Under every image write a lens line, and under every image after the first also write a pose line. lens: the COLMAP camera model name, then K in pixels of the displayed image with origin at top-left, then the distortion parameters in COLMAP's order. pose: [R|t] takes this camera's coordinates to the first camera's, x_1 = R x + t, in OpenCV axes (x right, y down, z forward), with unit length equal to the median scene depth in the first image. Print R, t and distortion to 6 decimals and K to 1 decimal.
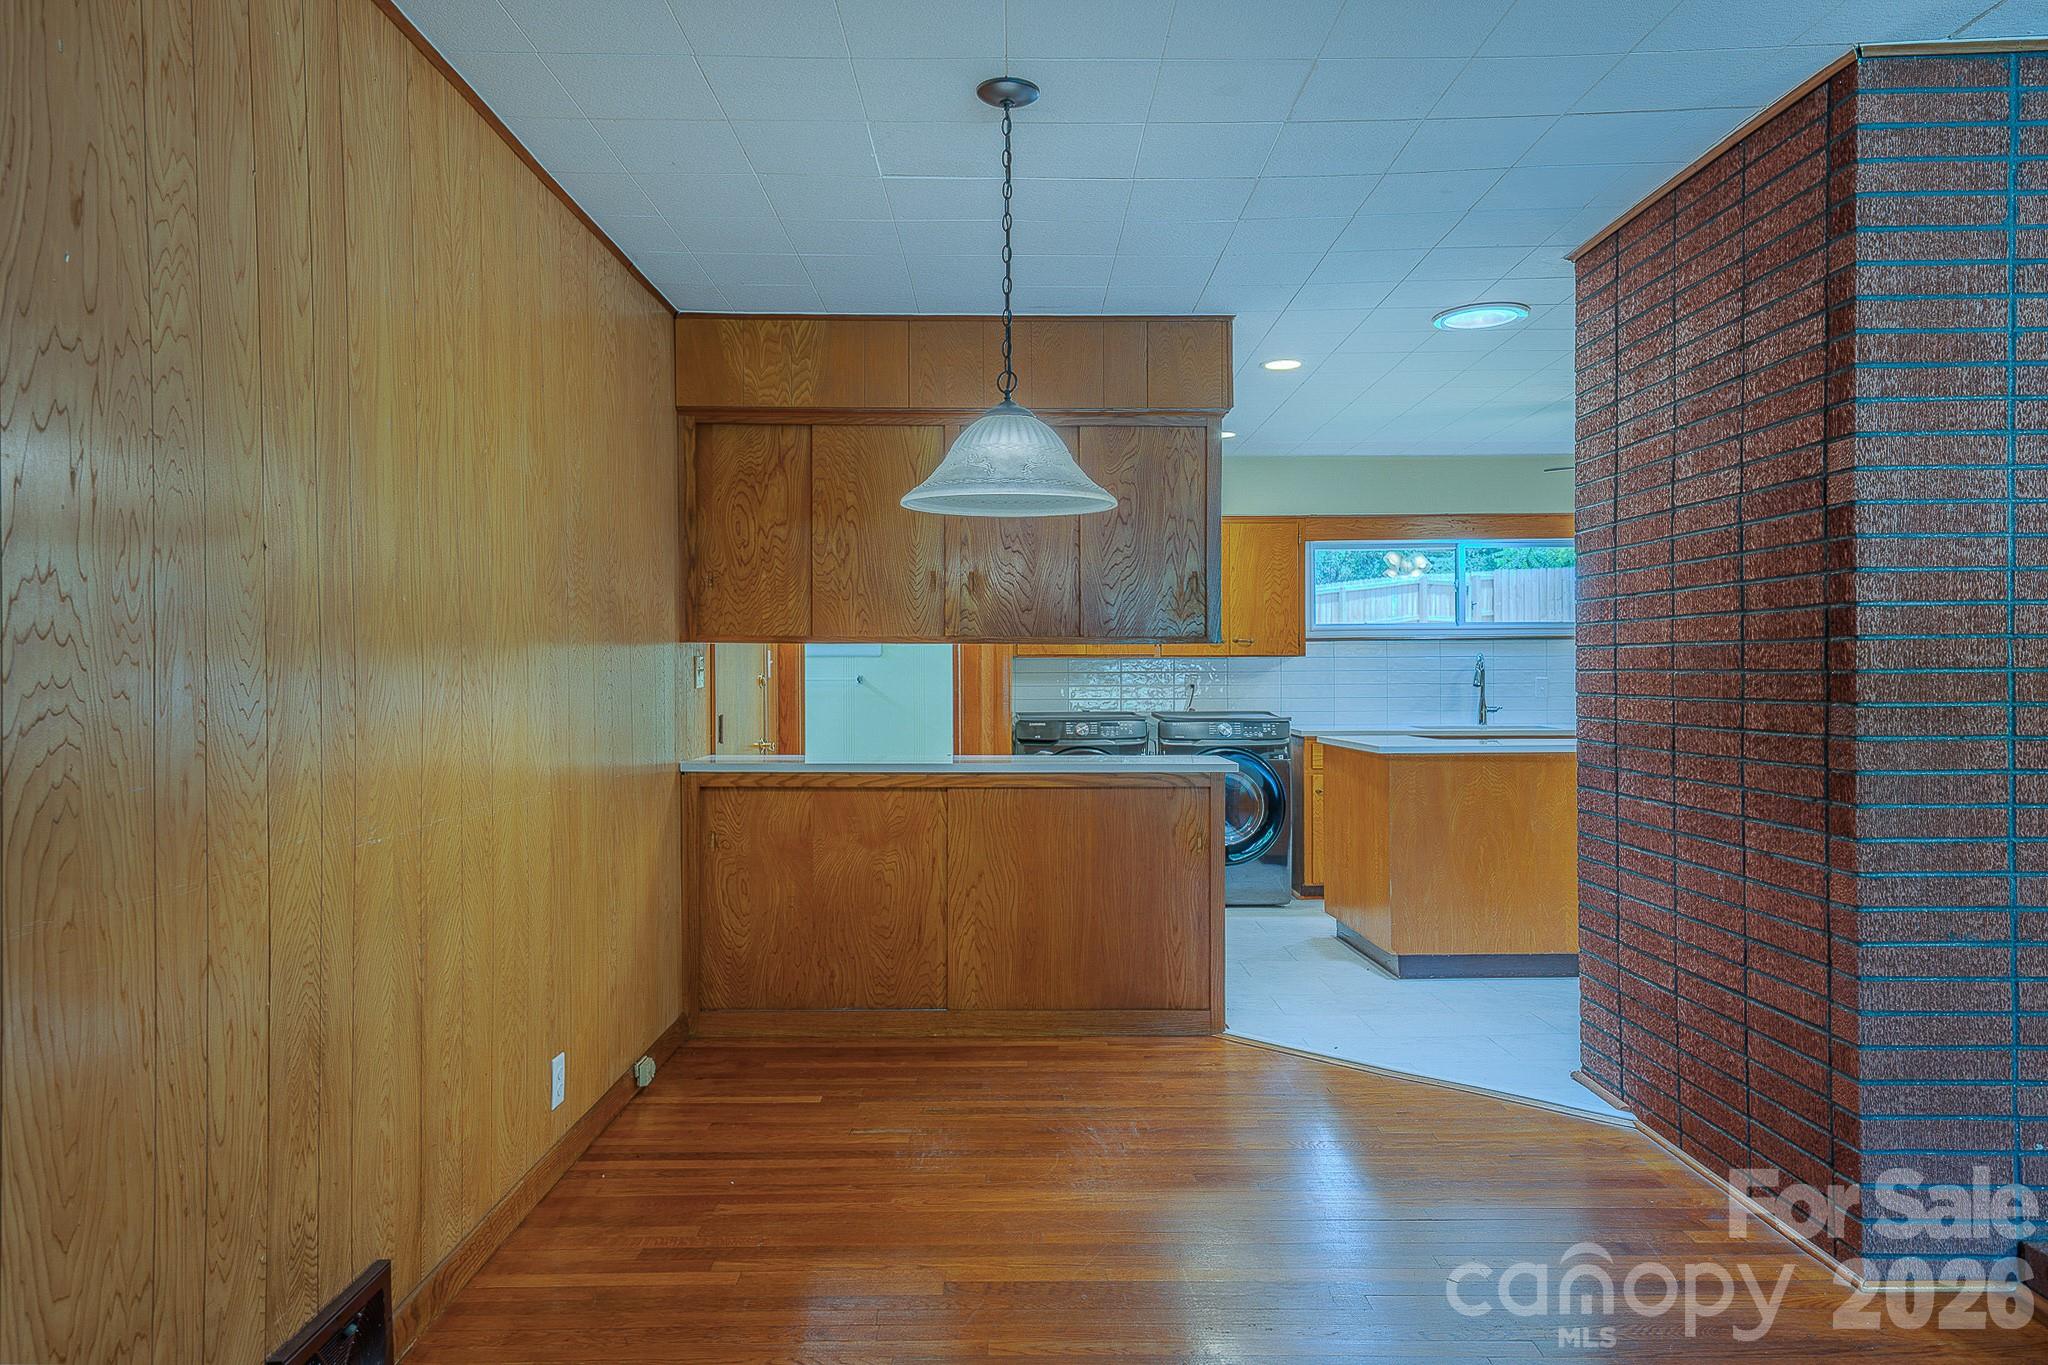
lens RADIAL K [[1329.9, 0, 1030.4], [0, 1329.9, 668.5], [0, 0, 1]] dist [0.030677, -0.001222]
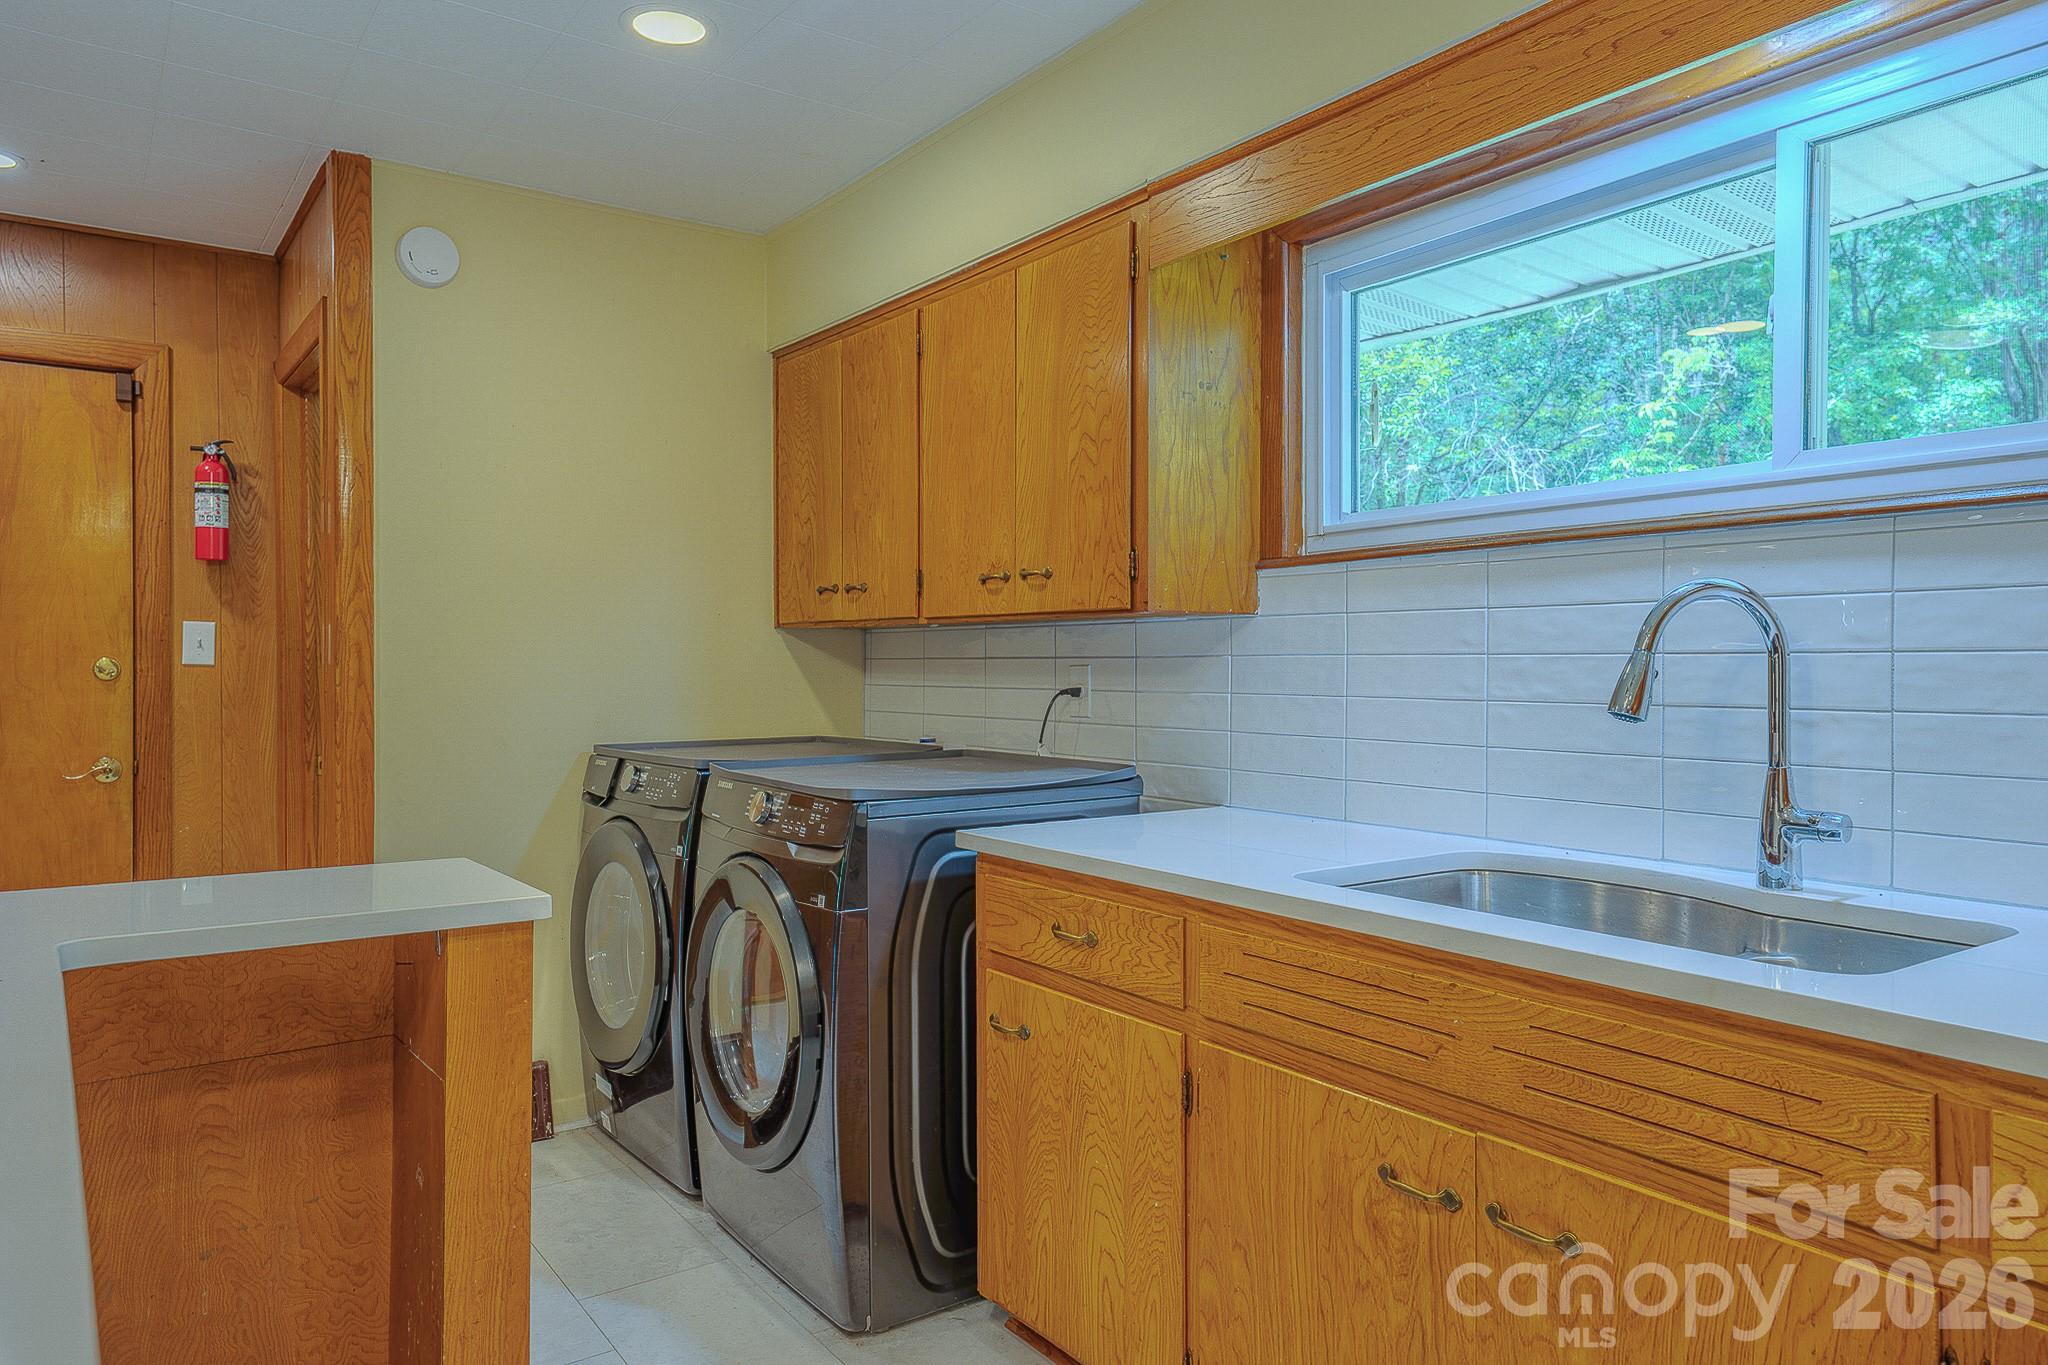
lens RADIAL K [[1346.3, 0, 1024.0], [0, 1346.3, 682.5], [0, 0, 1]] dist [0.036217, 0.001600]
pose [[0.571828, 0.015238, -0.820232, 0.471752], [-0.000623, 0.999835, 0.018141, 0.003158], [0.820373, -0.009863, 0.571743, 0.779011]]
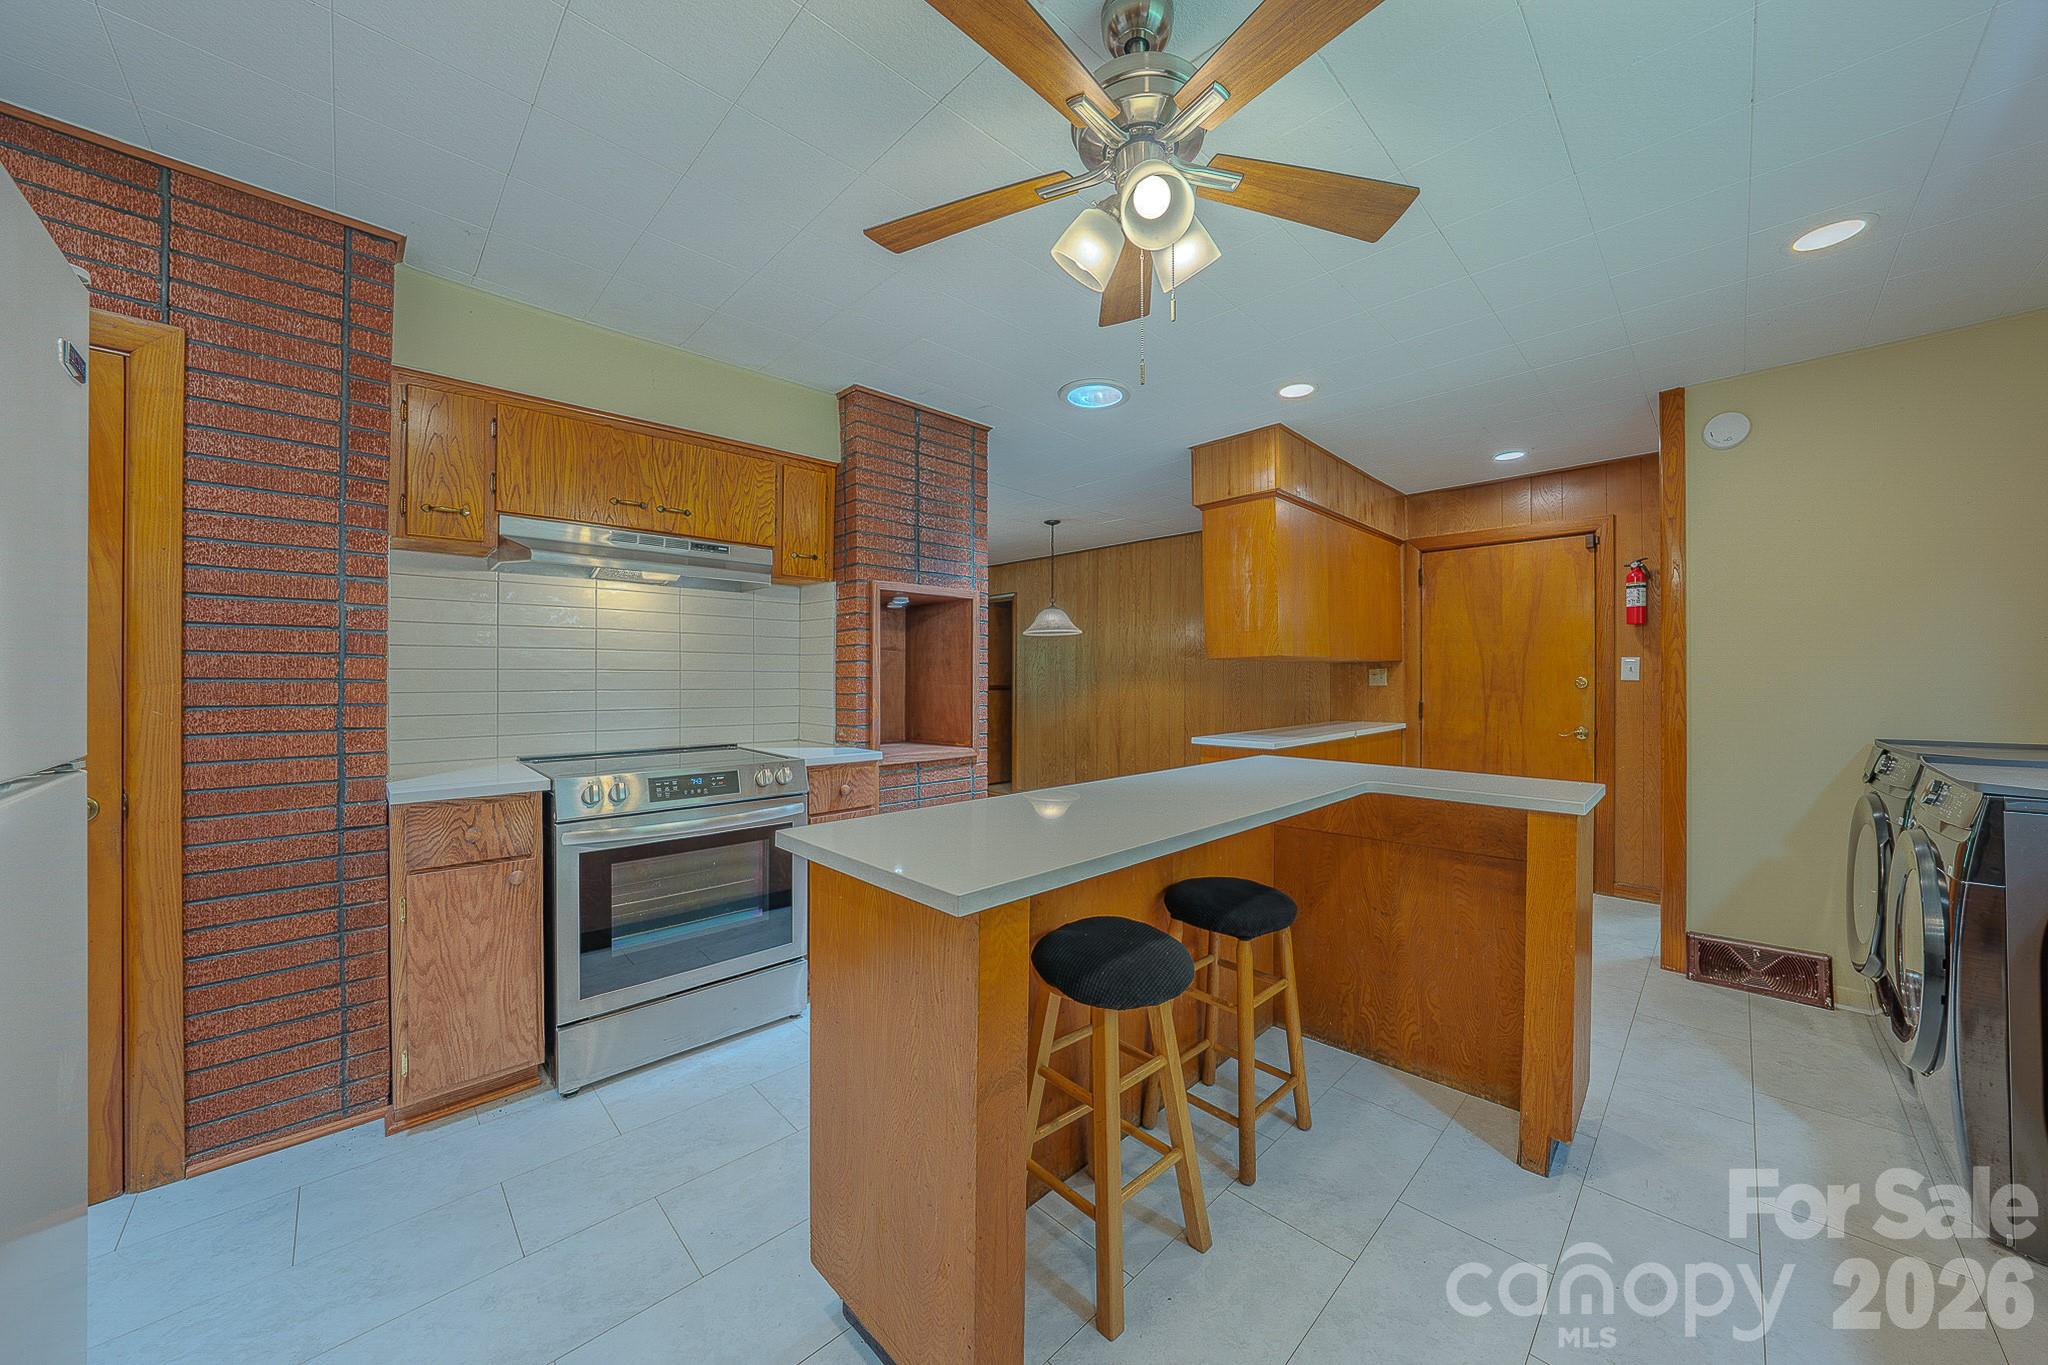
lens RADIAL K [[717.4, 0, 1023.7], [0, 717.4, 672.2], [0, 0, 1]] dist [-0.028950, 0.006742]
pose [[-0.718584, -0.003193, -0.695433, 0.519786], [0.003356, 0.999962, -0.008059, 0.002787], [0.695433, -0.008125, -0.718545, 0.874065]]
